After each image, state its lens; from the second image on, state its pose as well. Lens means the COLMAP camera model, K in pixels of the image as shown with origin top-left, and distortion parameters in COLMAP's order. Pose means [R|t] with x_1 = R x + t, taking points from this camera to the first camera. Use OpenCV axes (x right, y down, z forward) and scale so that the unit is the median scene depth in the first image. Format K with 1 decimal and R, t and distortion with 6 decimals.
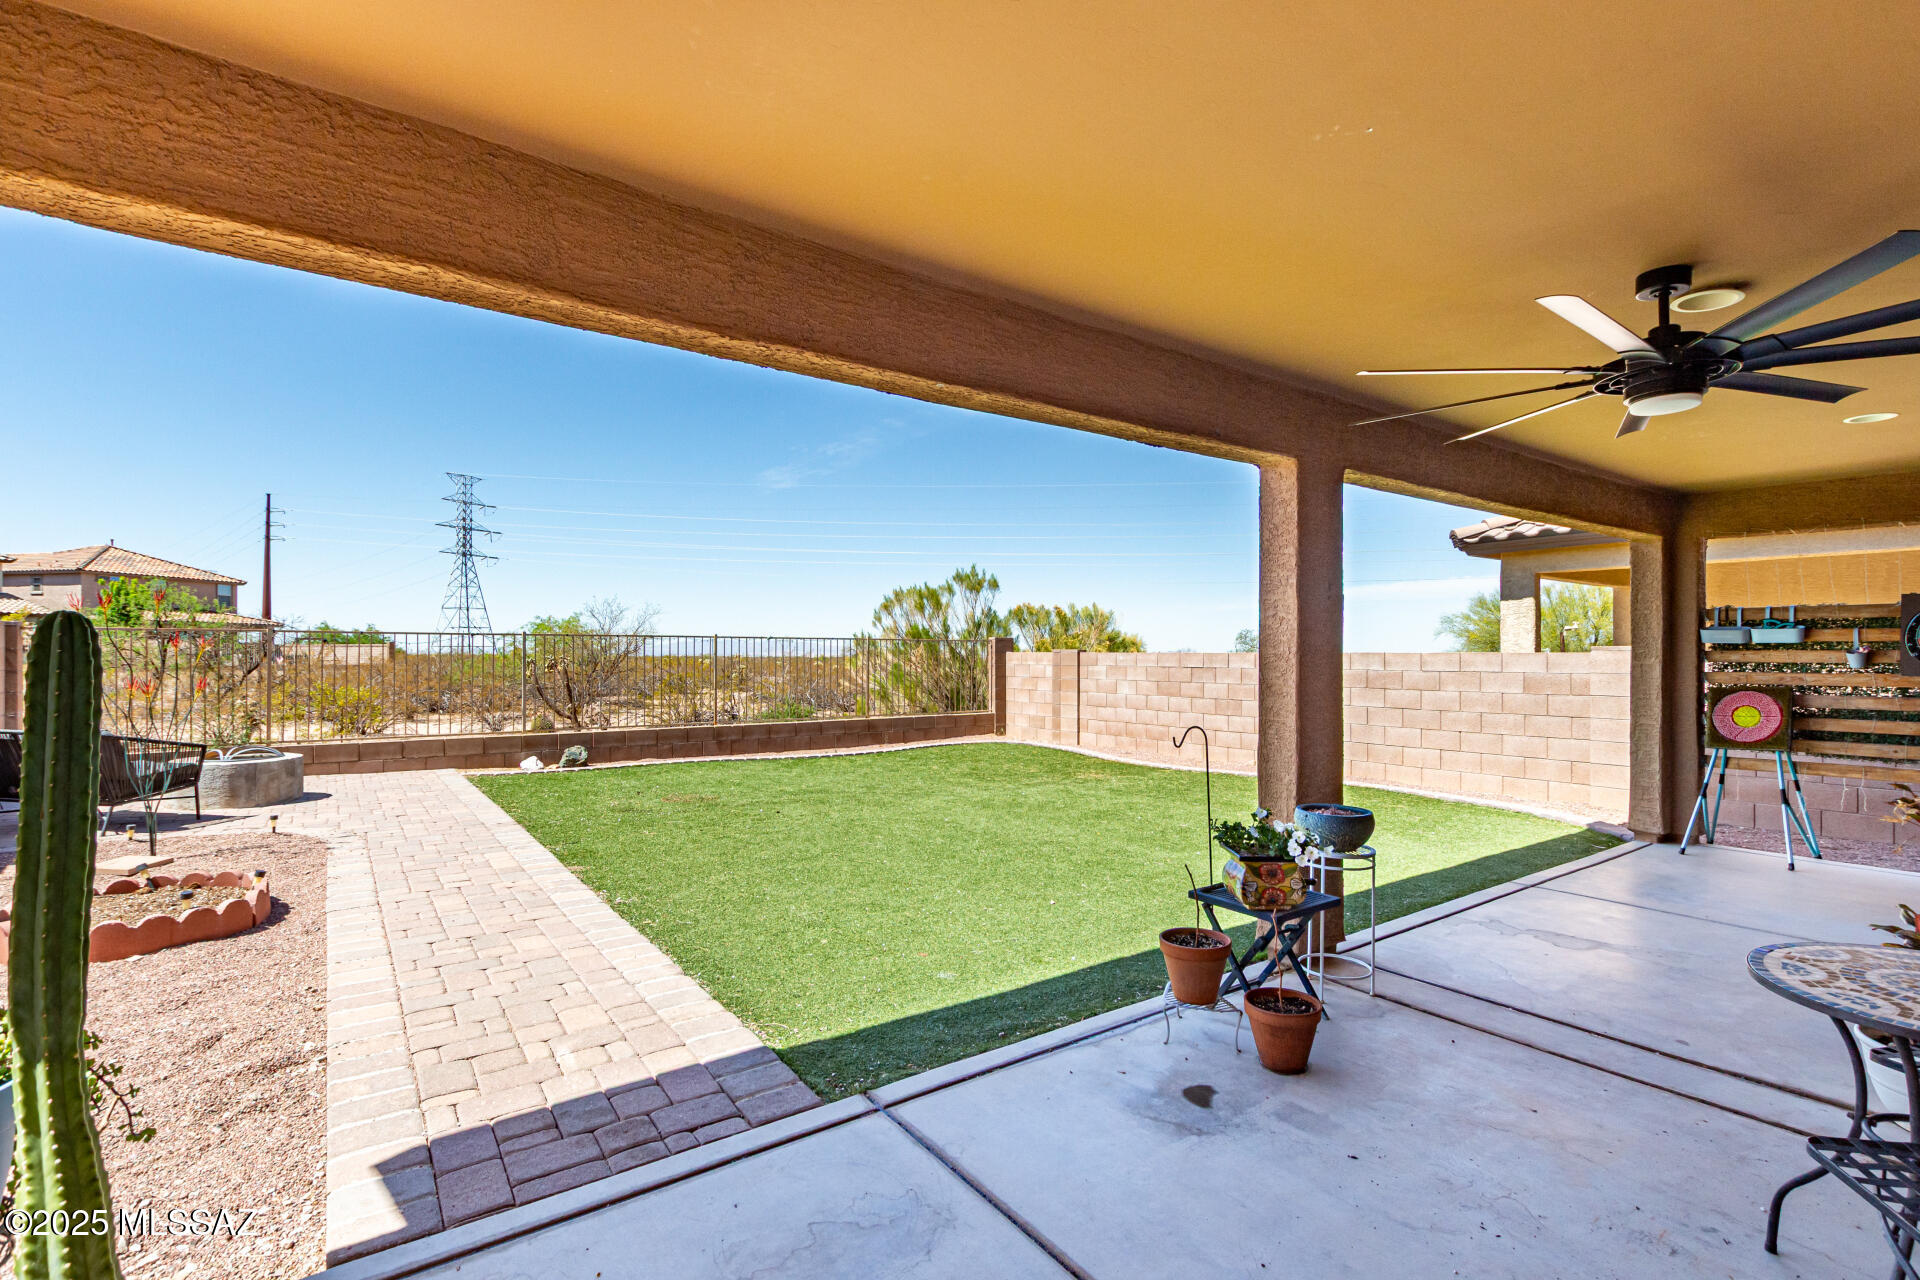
lens RADIAL K [[871.6, 0, 966.8], [0, 871.6, 645.1], [0, 0, 1]] dist [0.006385, -0.003303]
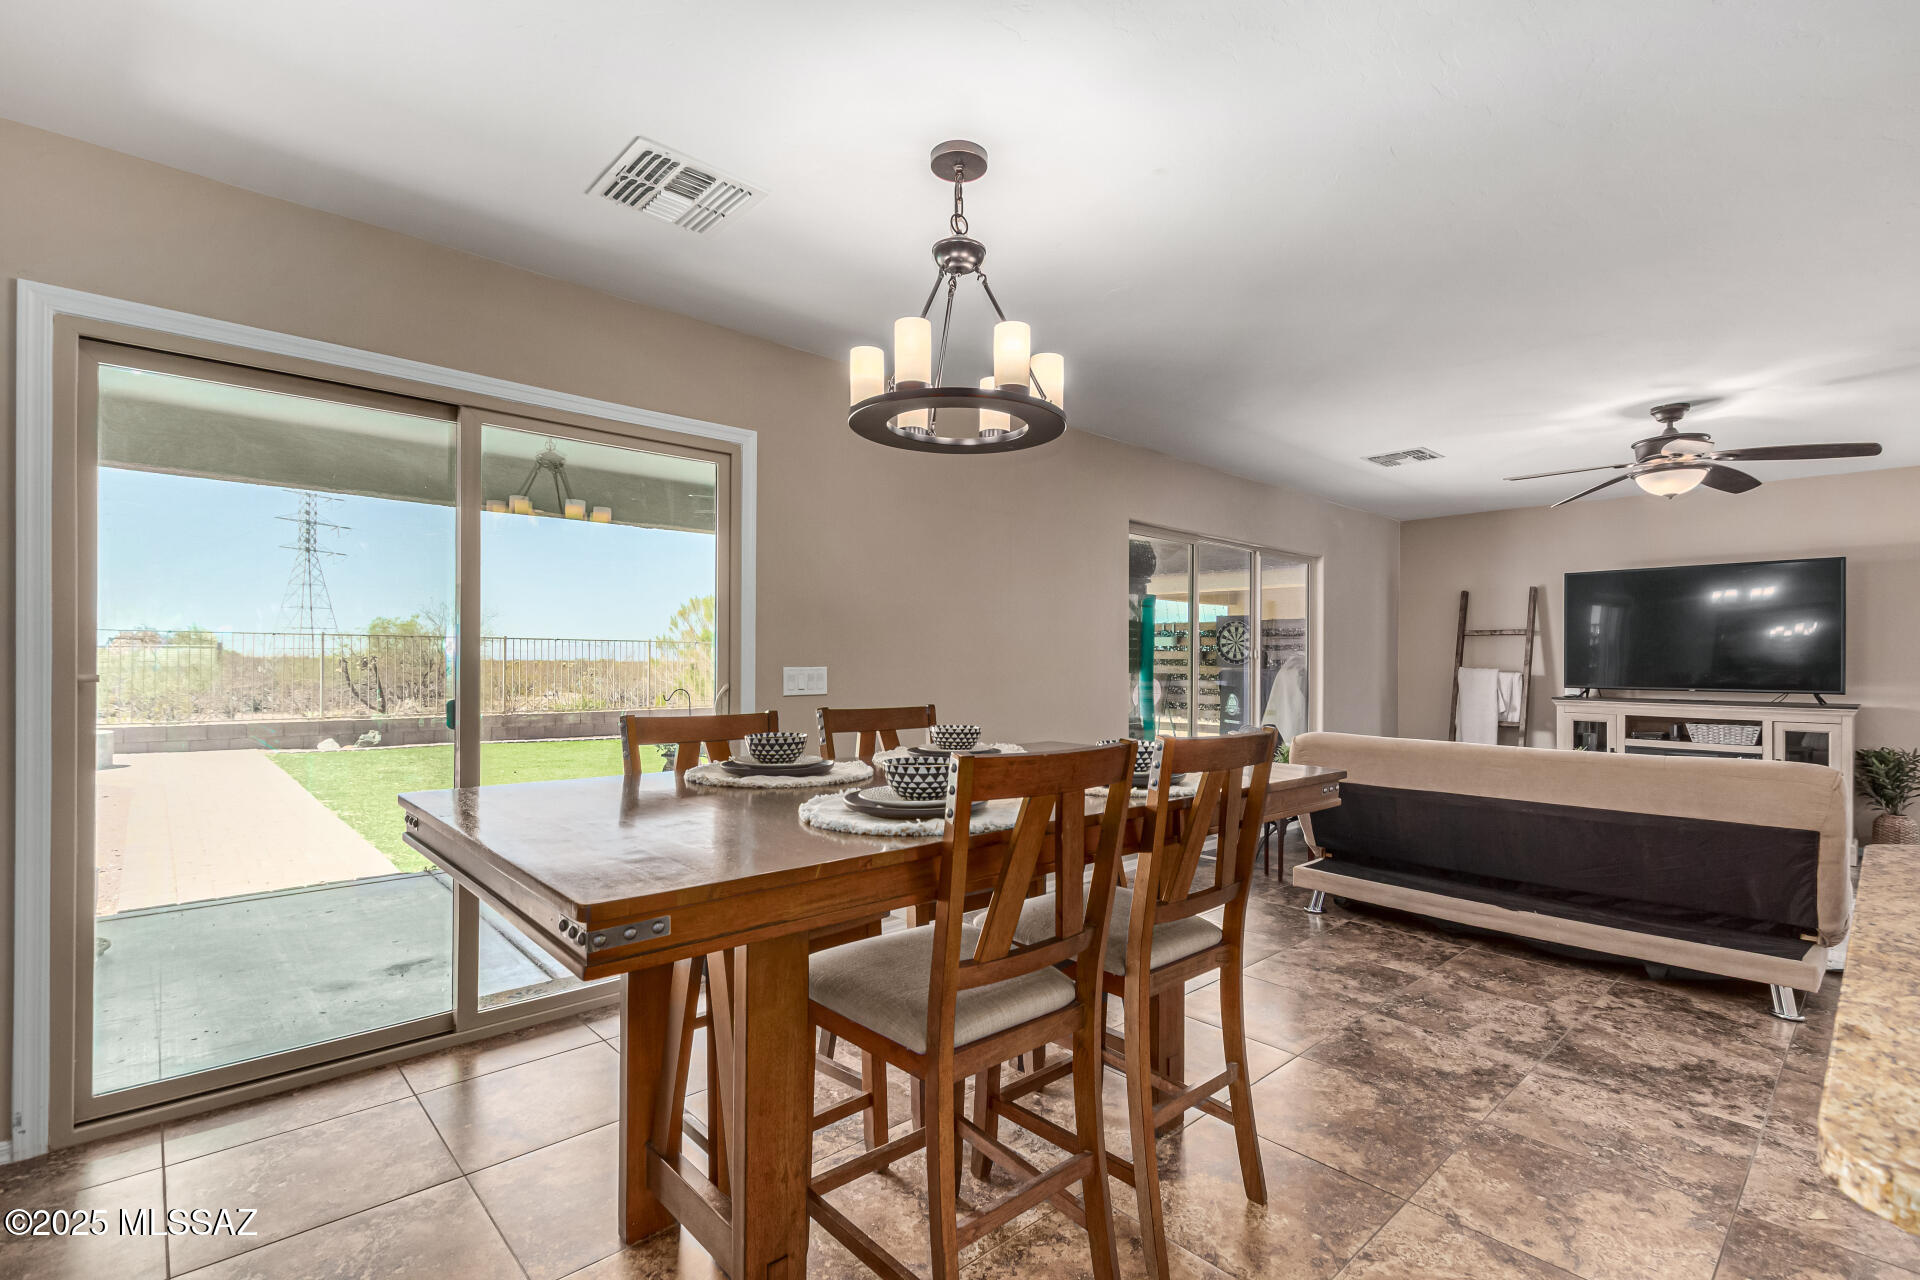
lens RADIAL K [[871.6, 0, 963.3], [0, 871.6, 659.4], [0, 0, 1]] dist [0.006385, -0.003303]
pose [[0.993063, 0.002019, 0.117566, 0.204453], [-0.003440, 0.999923, 0.011882, 0.001787], [-0.117533, -0.012204, 0.992994, -0.264277]]
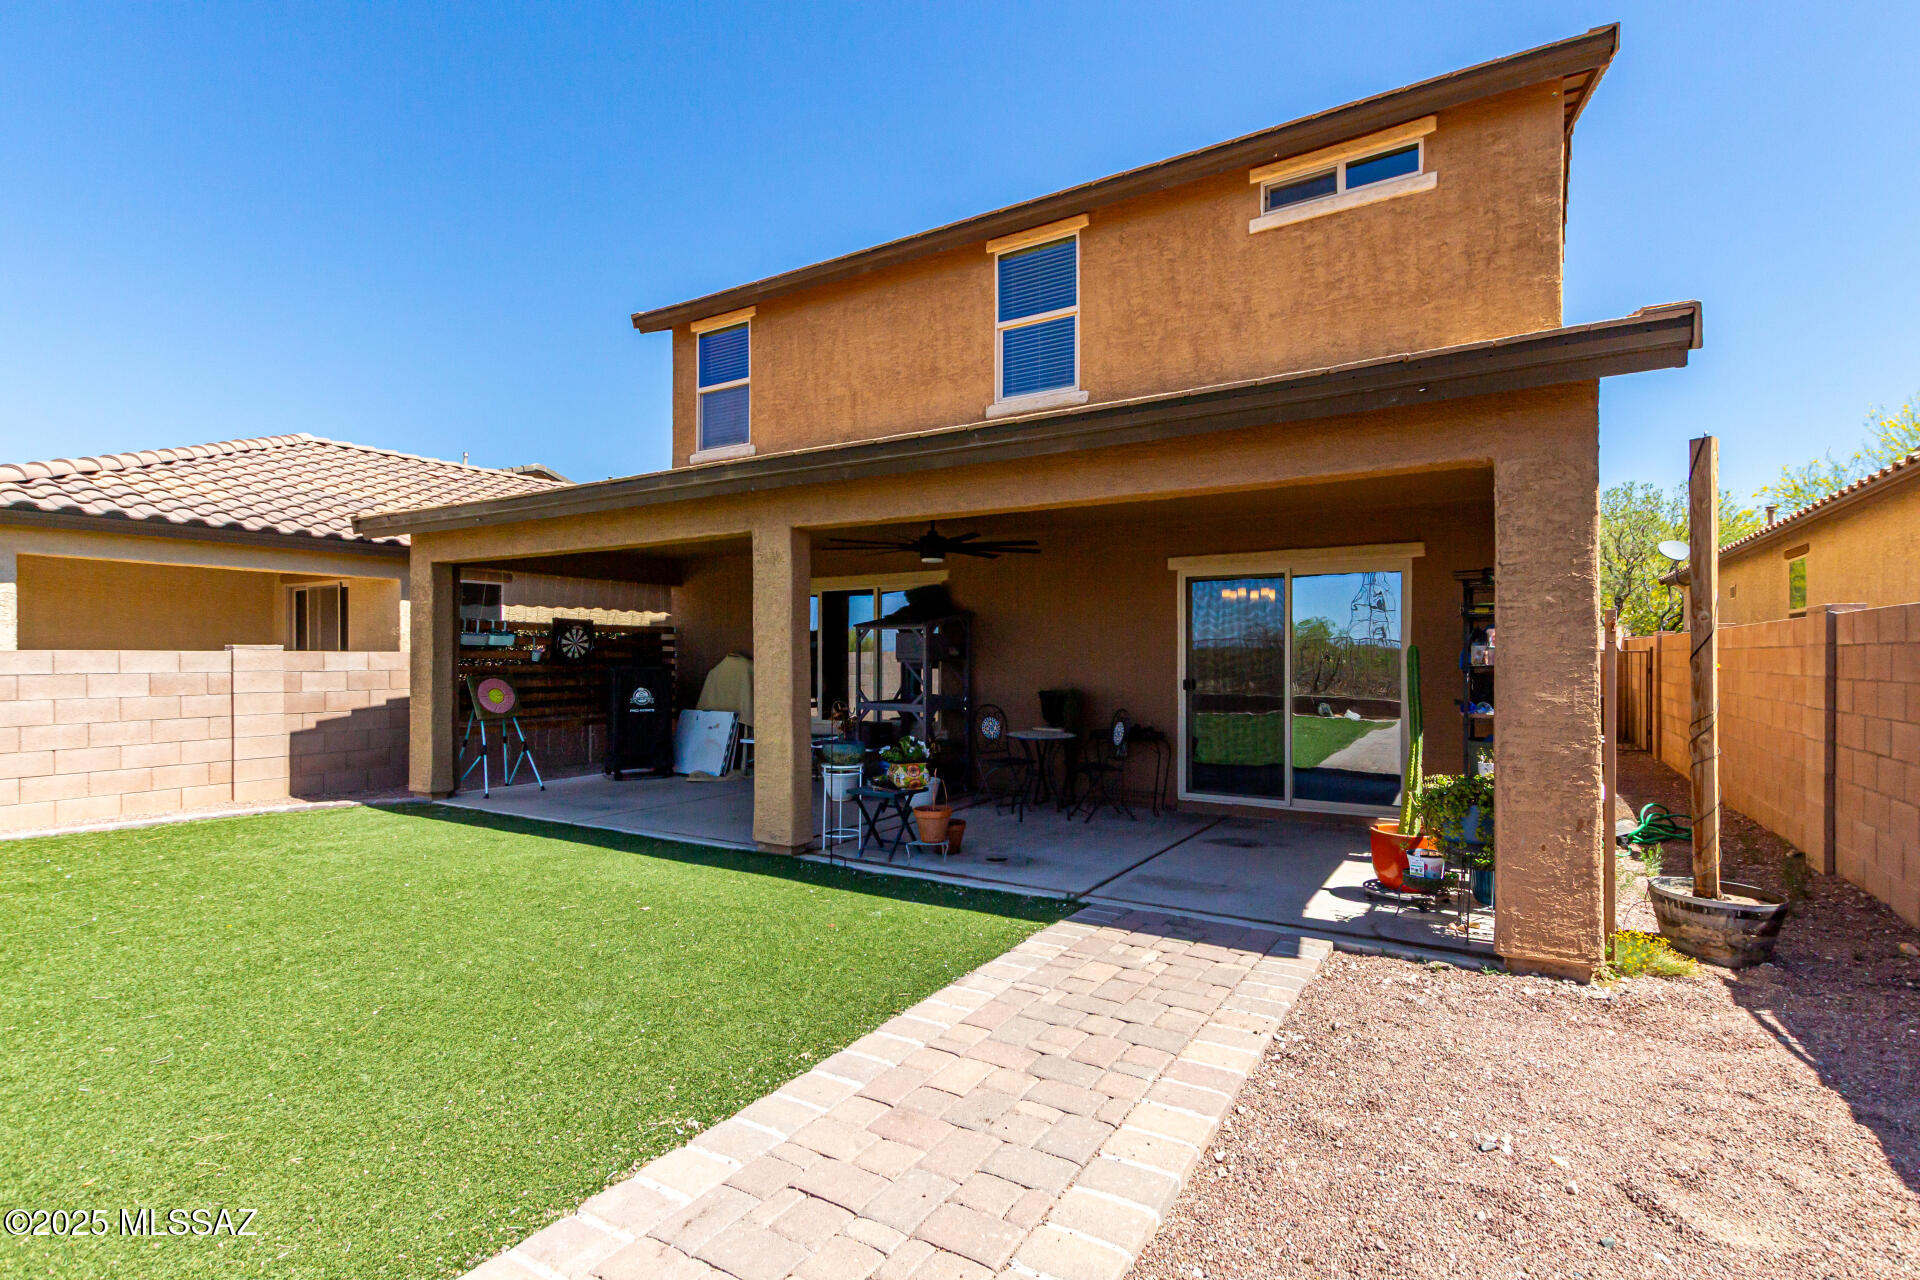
lens RADIAL K [[871.6, 0, 966.2], [0, 871.6, 653.1], [0, 0, 1]] dist [0.006385, -0.003303]
pose [[-0.369383, 0.002736, 0.929273, -0.410156], [-0.009747, 0.999929, -0.006818, 0.007489], [-0.929226, -0.011576, -0.369331, 0.454618]]
